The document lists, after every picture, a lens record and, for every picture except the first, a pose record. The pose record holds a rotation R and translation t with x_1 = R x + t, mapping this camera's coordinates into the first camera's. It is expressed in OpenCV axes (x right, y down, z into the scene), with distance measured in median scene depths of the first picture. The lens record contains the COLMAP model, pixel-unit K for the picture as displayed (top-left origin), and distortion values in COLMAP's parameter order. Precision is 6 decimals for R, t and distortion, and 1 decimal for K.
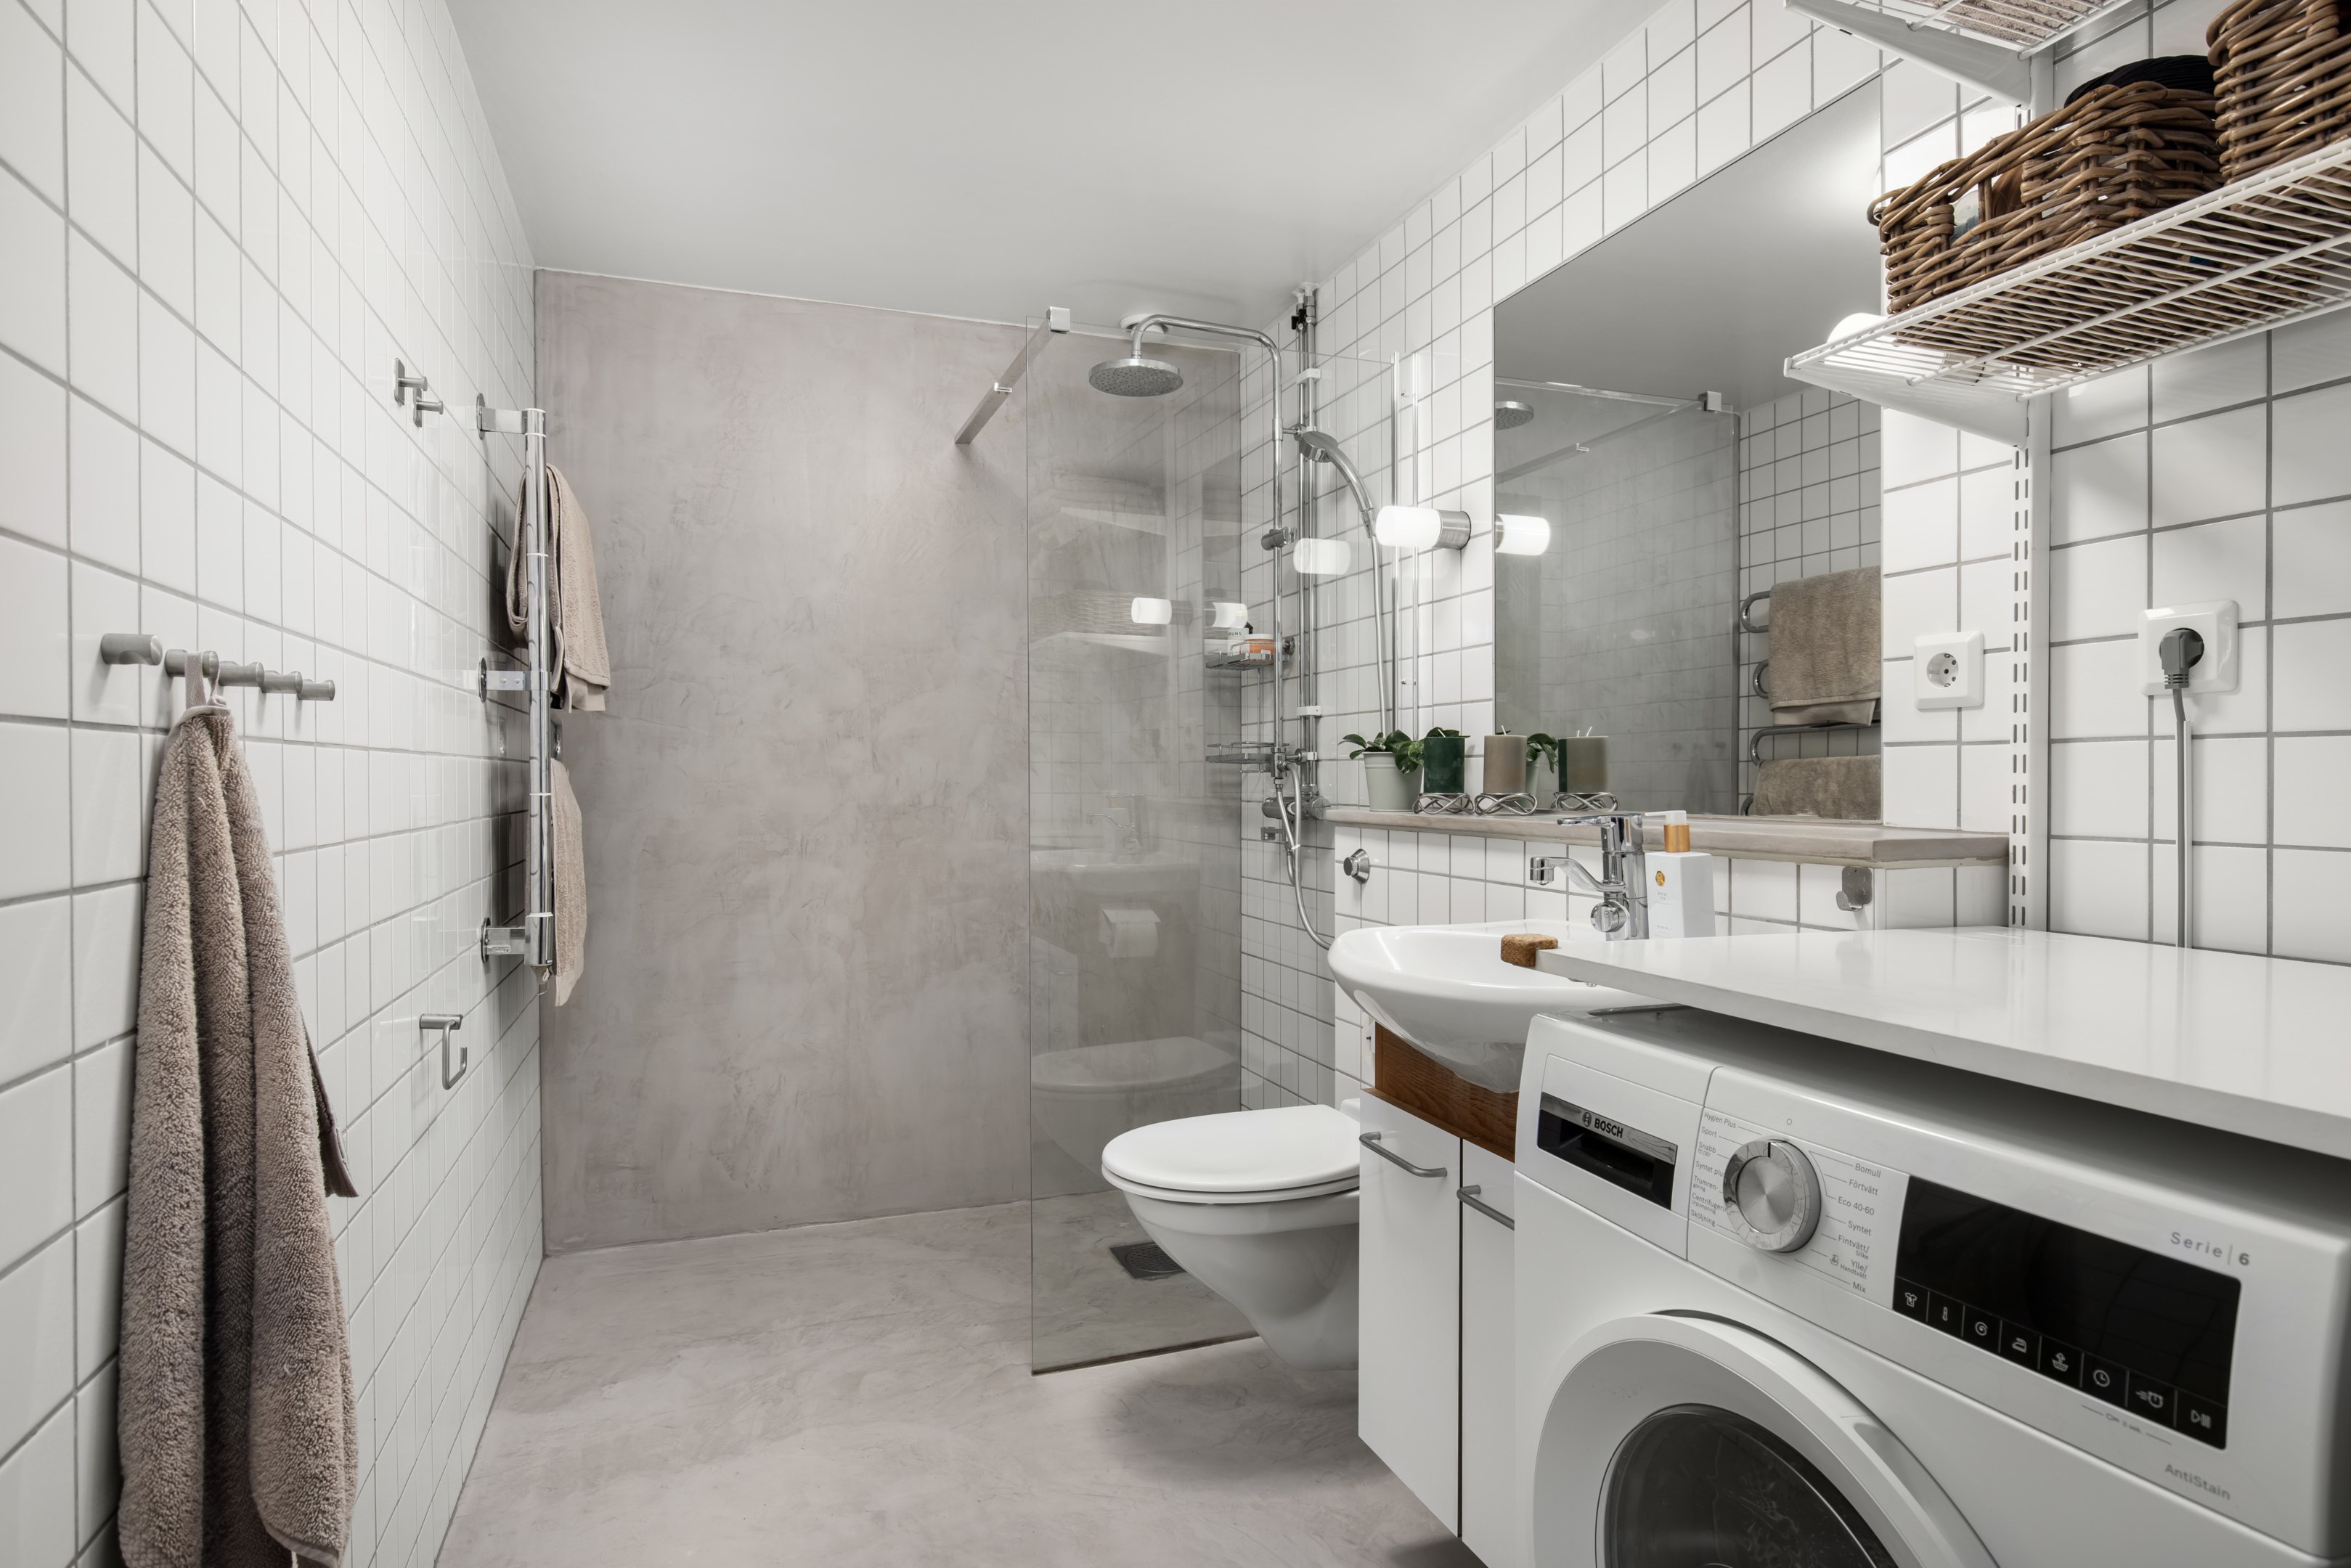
lens RADIAL K [[1247.2, 0, 1146.0], [0, 1247.2, 776.6], [0, 0, 1]] dist [0.001314, 0.000841]
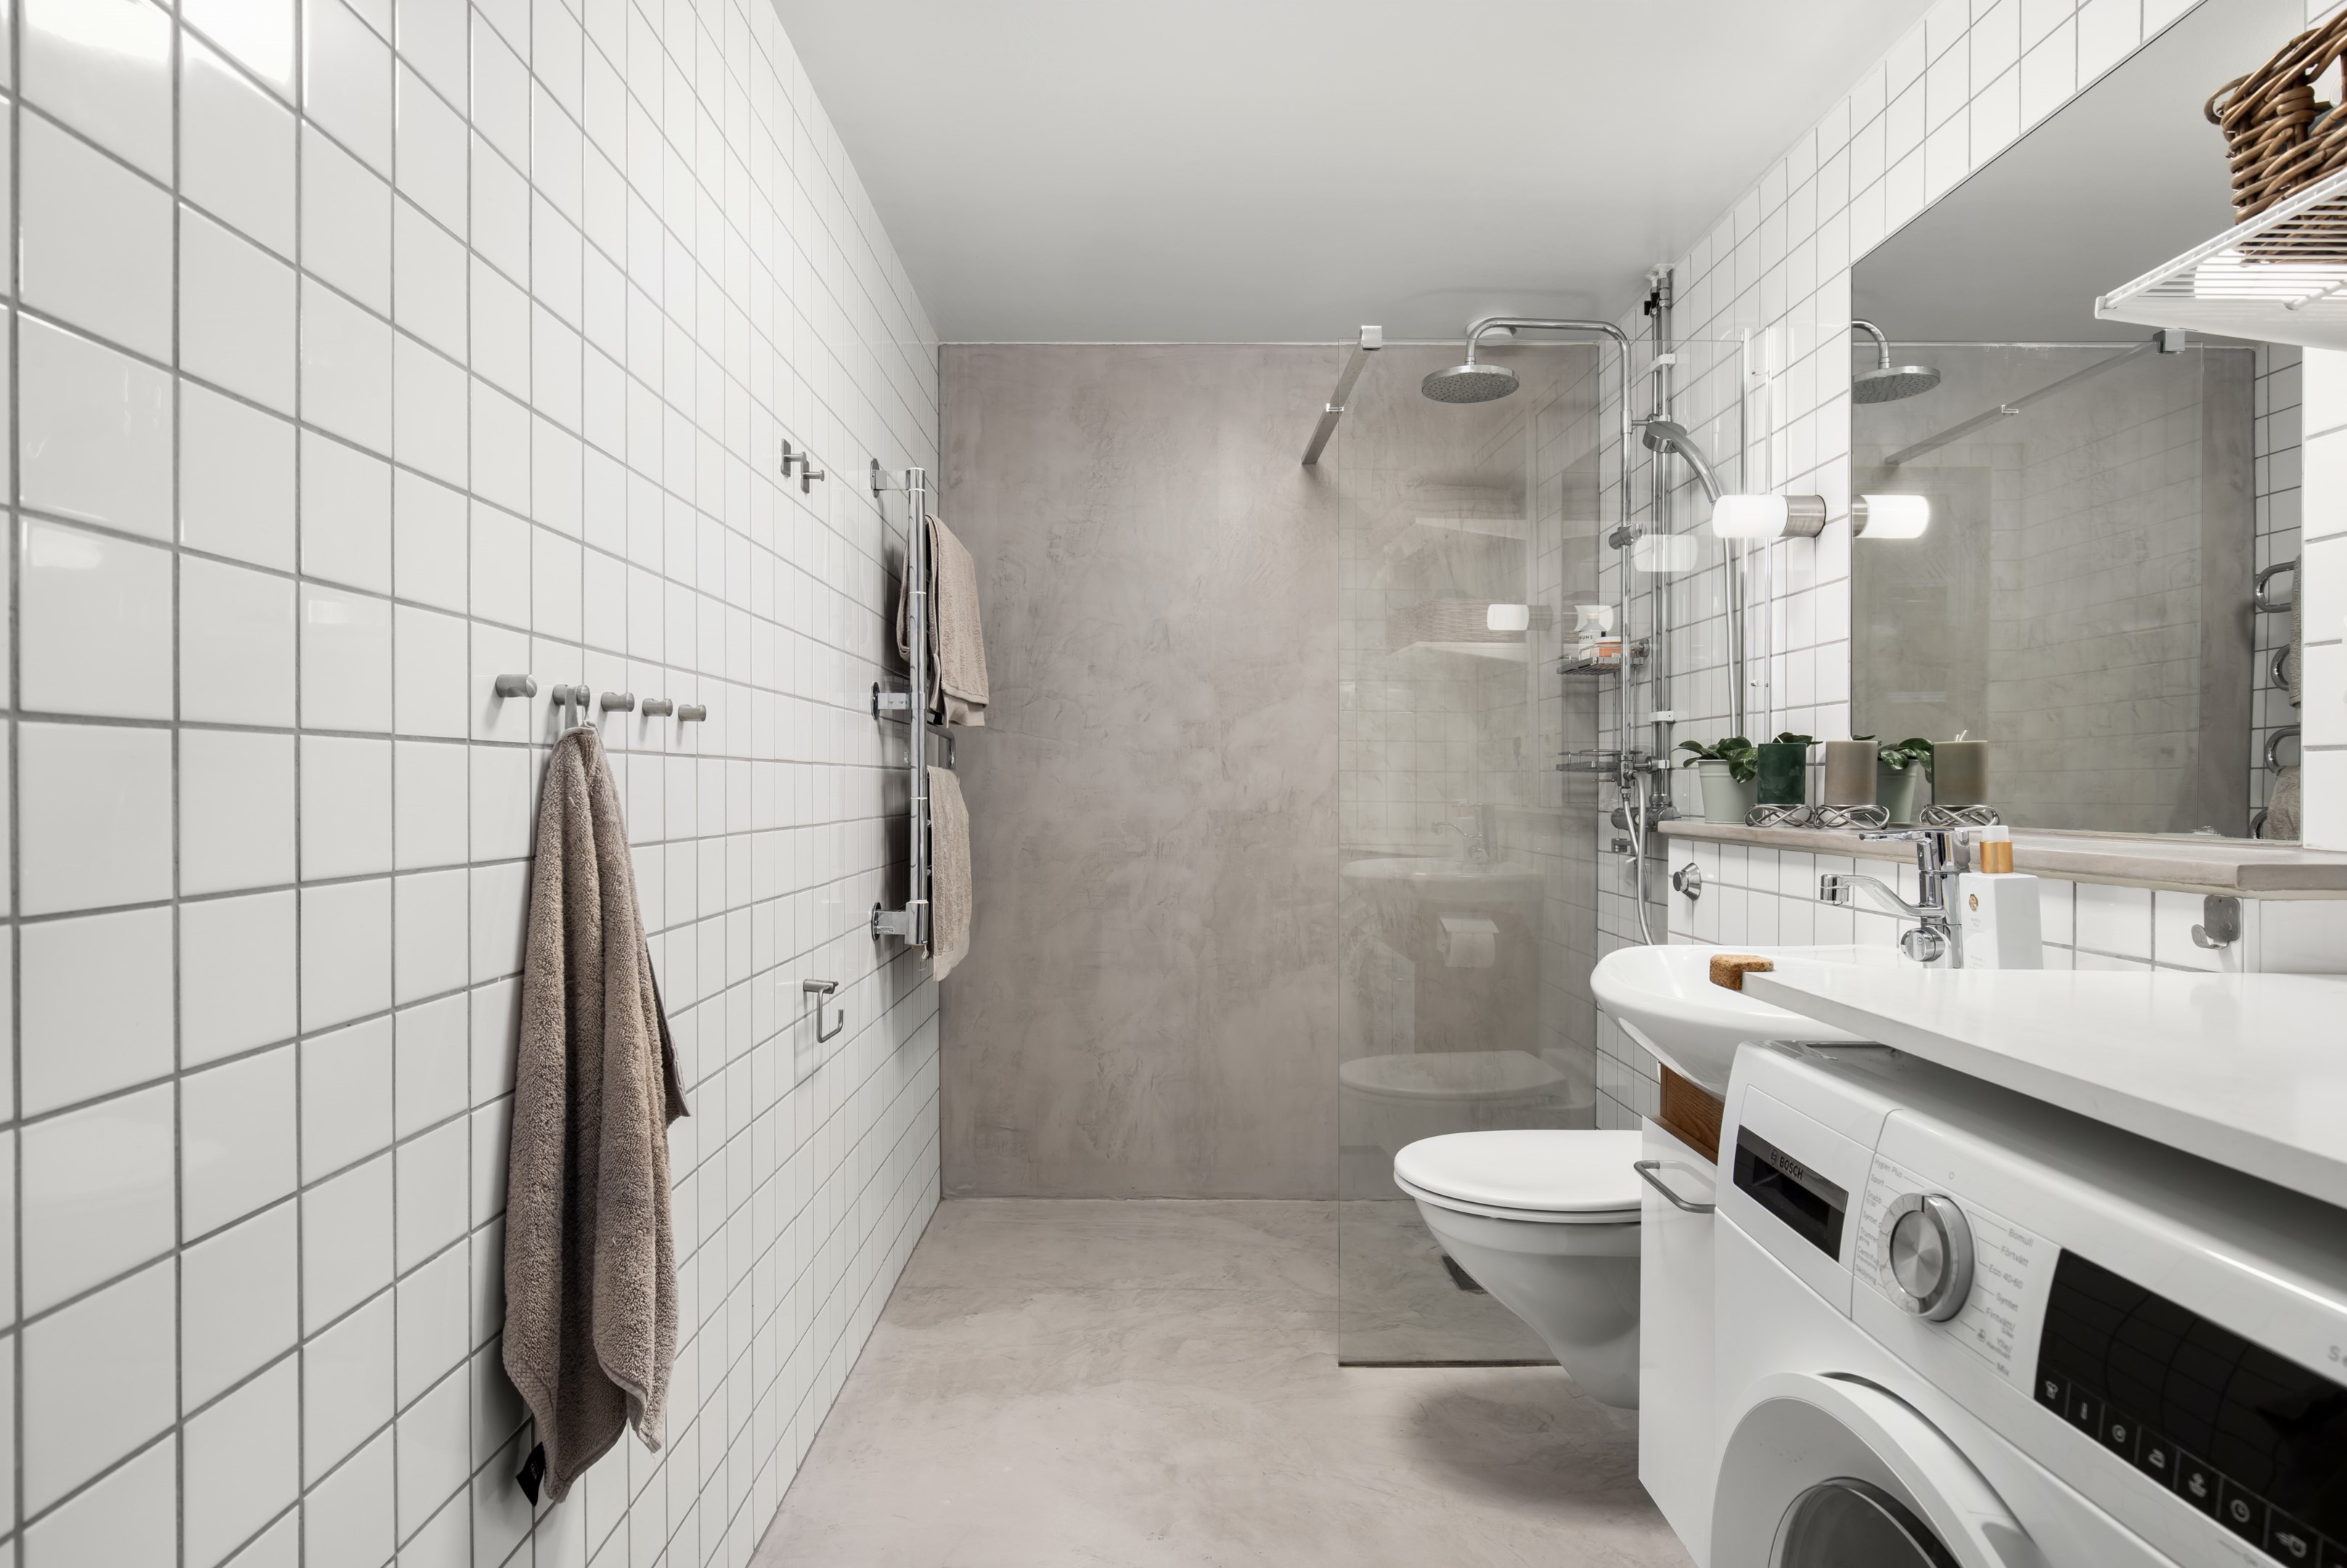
lens RADIAL K [[1229.0, 0, 1173.5], [0, 1229.0, 784.0], [0, 0, 1]] dist [0.001736, 0.001464]
pose [[0.943123, 0.003230, -0.332428, 0.120585], [-0.003634, 0.999993, -0.000594, 0.000555], [0.332424, 0.001768, 0.943128, -0.003138]]
